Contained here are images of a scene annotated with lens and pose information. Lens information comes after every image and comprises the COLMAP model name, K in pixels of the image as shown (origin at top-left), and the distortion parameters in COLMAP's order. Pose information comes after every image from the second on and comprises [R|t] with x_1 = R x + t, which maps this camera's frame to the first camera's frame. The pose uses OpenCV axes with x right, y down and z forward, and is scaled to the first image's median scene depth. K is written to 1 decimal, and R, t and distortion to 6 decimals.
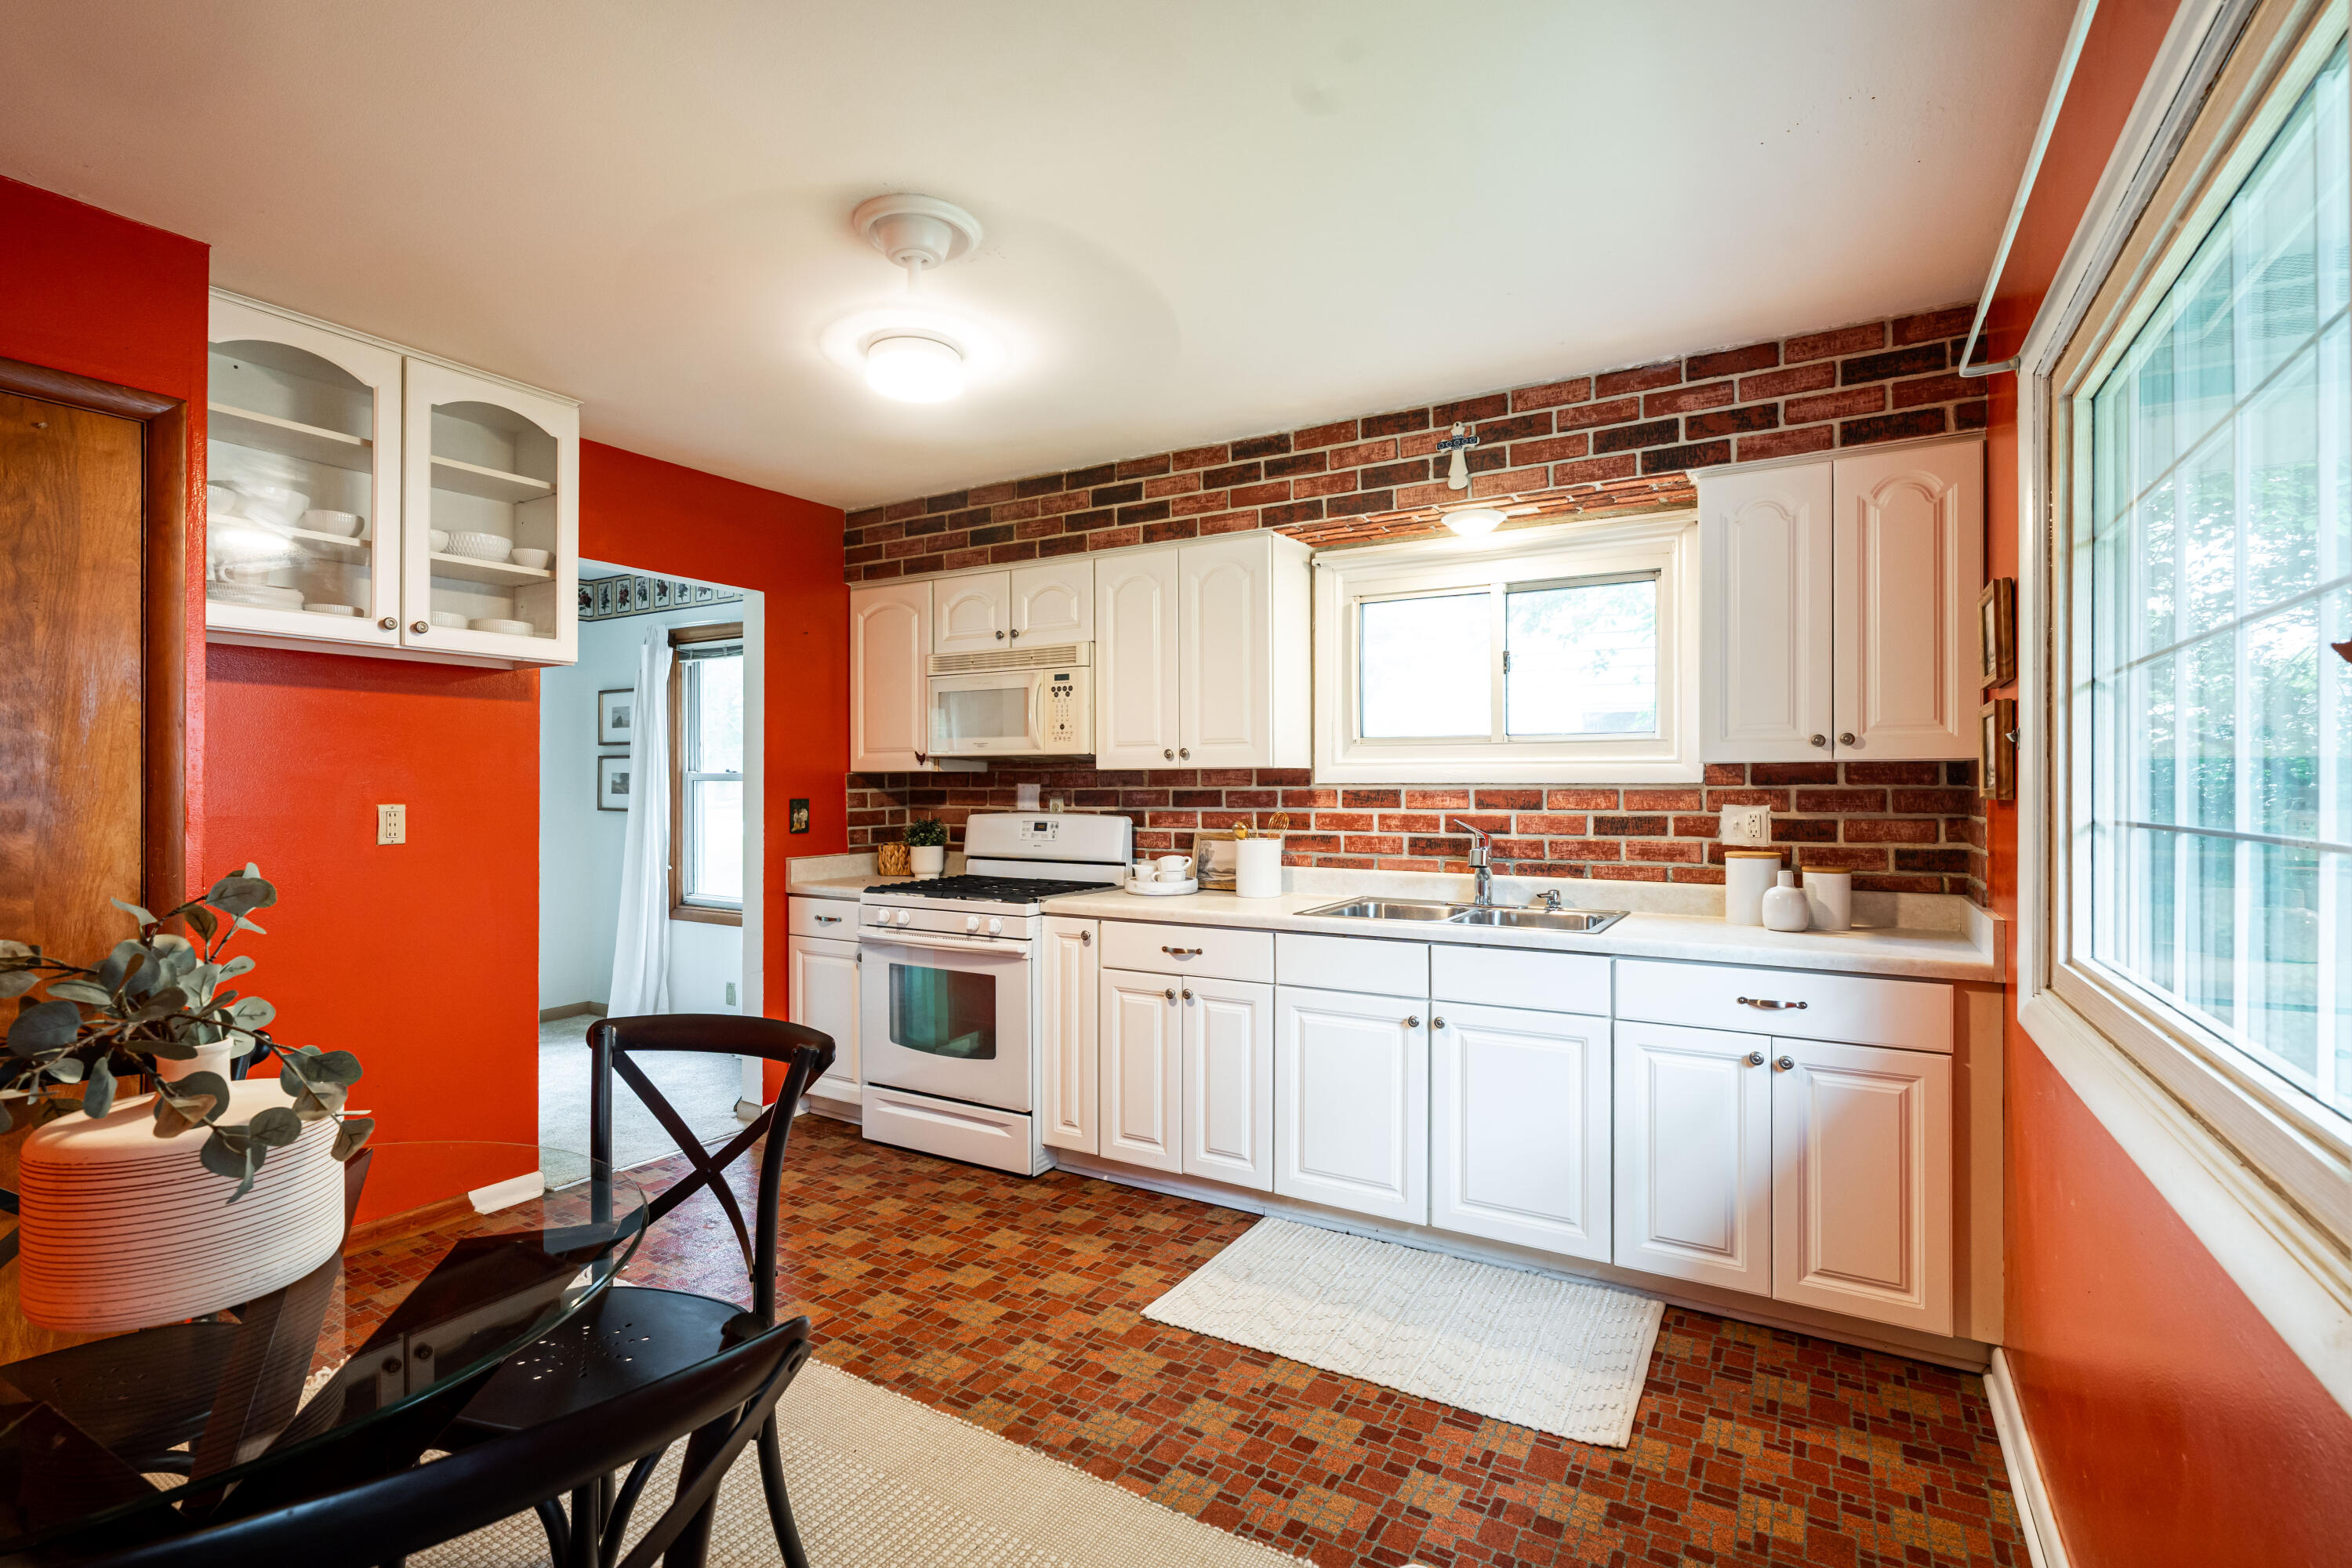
lens RADIAL K [[1085.7, 0, 1154.3], [0, 1085.7, 782.7], [0, 0, 1]] dist [-0.000647, -0.000122]
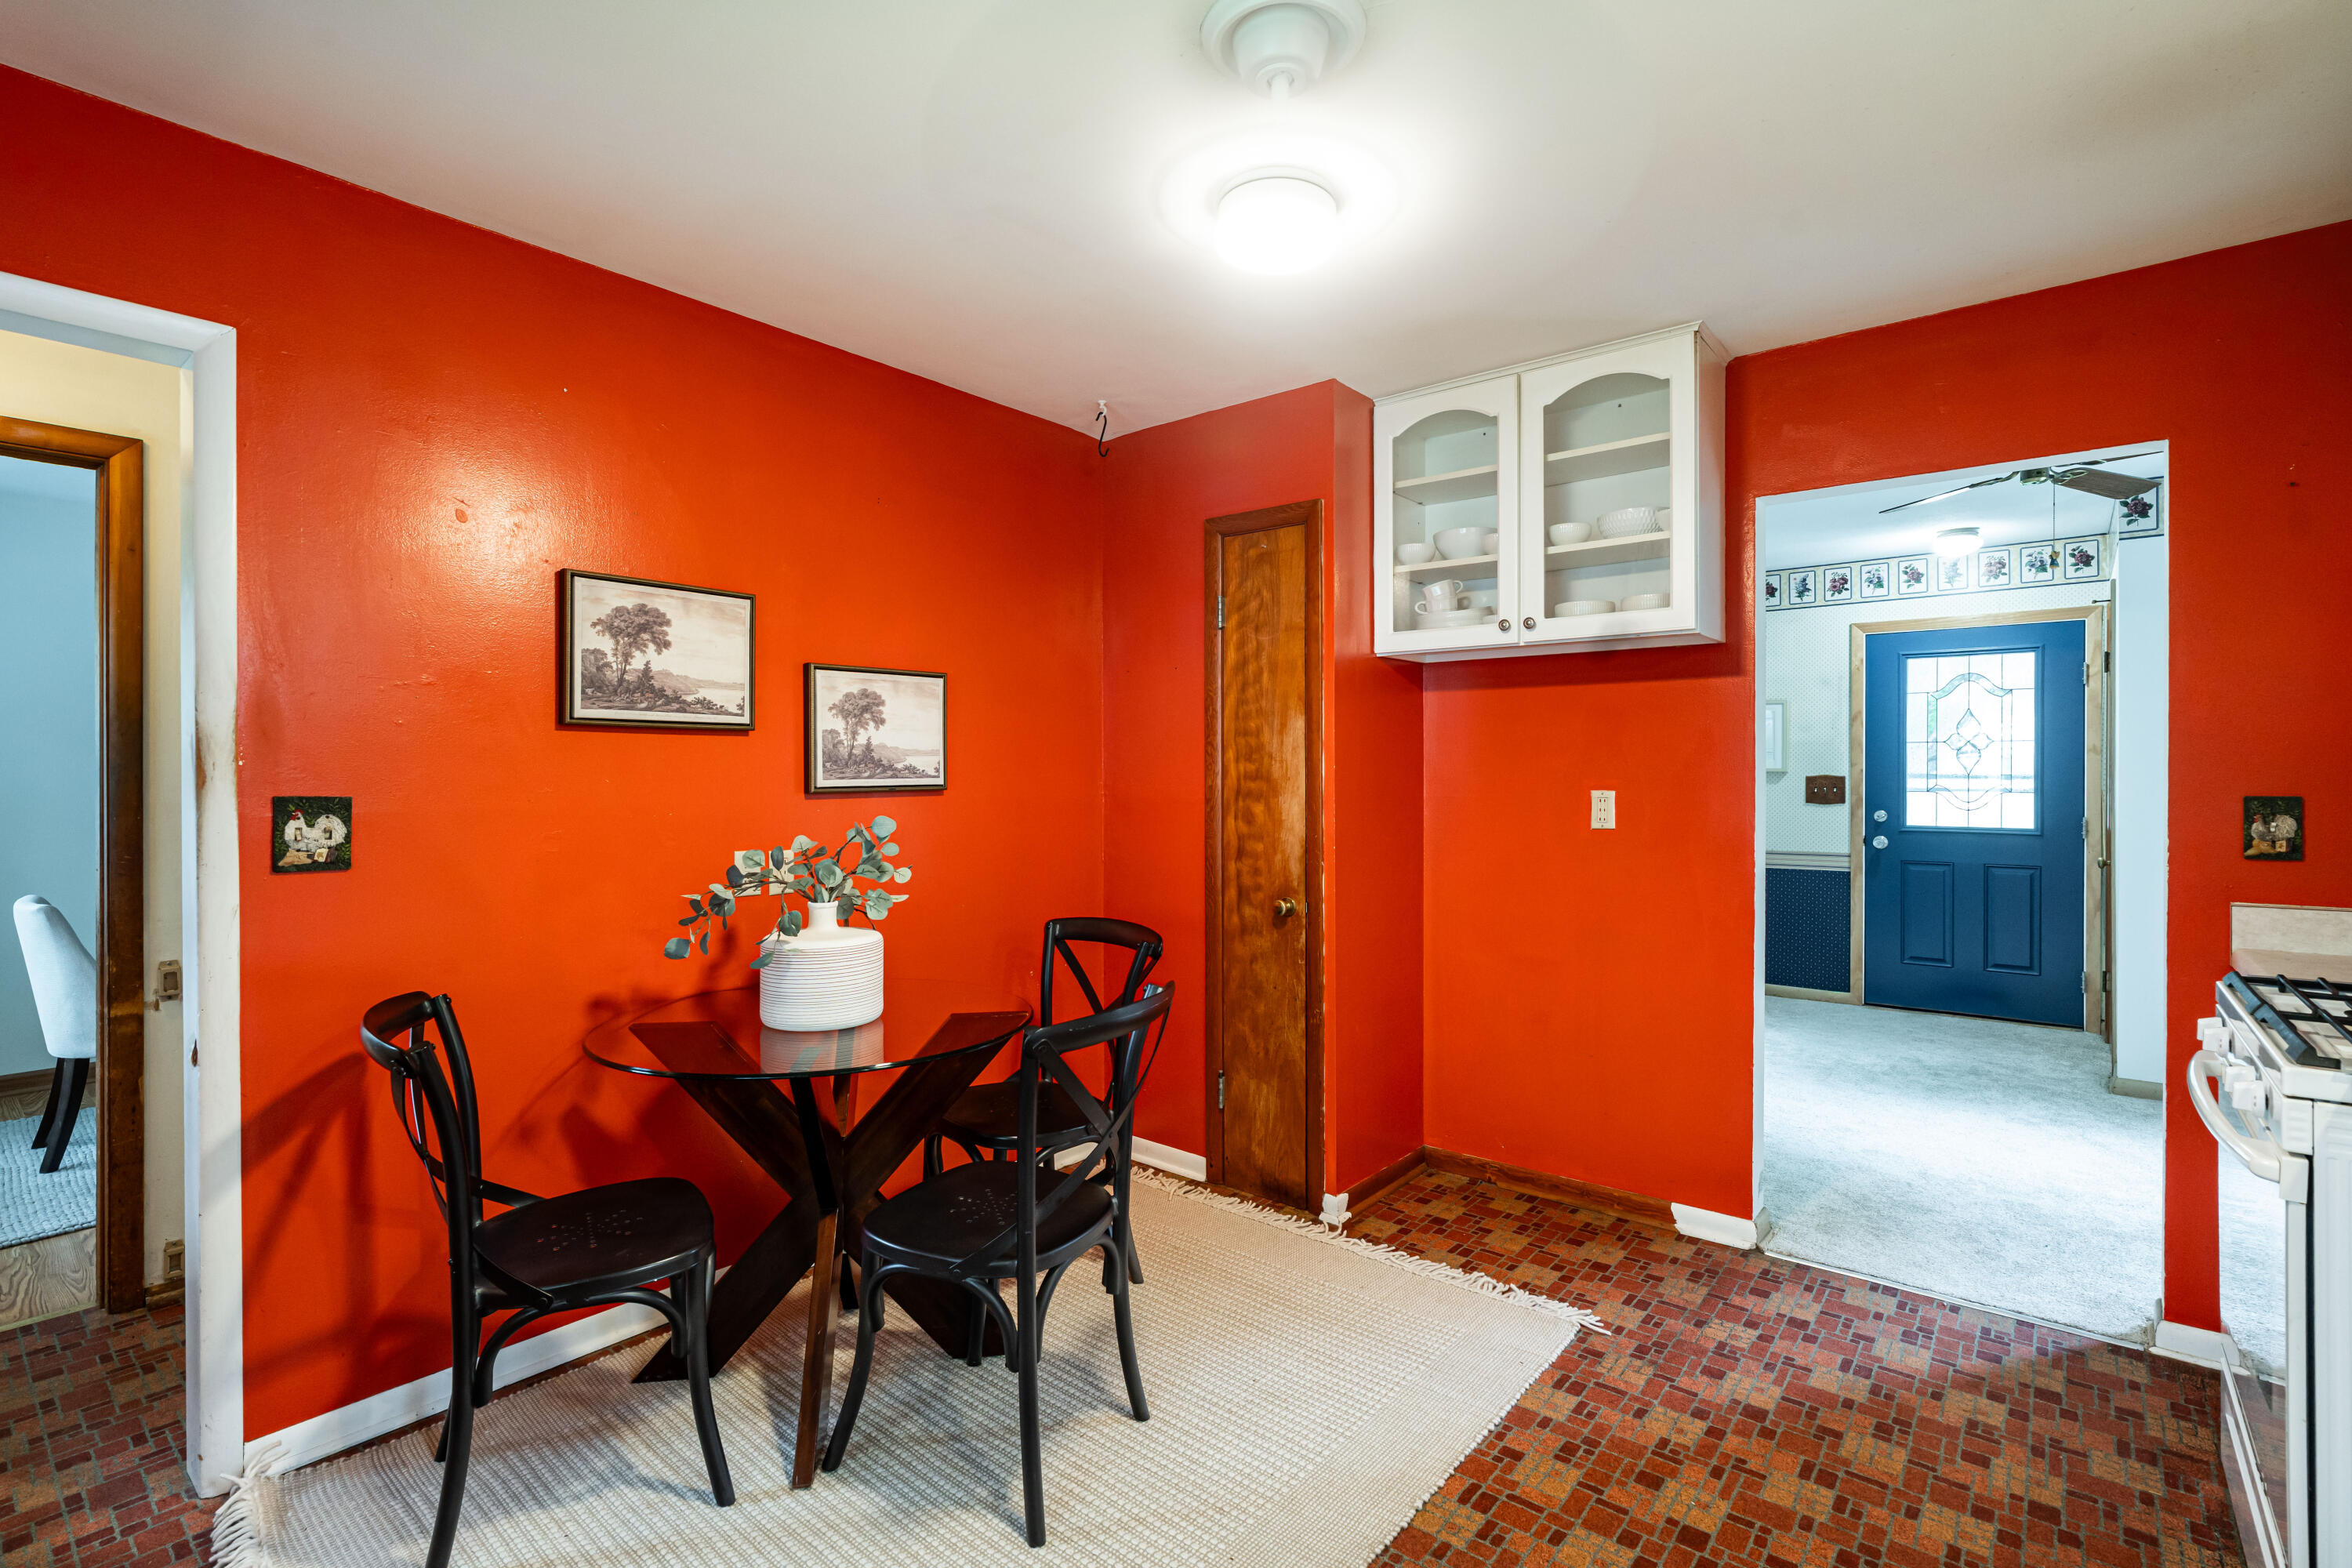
lens RADIAL K [[1085.7, 0, 1153.0], [0, 1085.7, 773.9], [0, 0, 1]] dist [-0.000647, -0.000122]
pose [[-0.135216, 0.000607, -0.990816, 0.377222], [0.004164, 0.999991, 0.000044, 0.001953], [0.990807, -0.004120, -0.135217, 0.700649]]
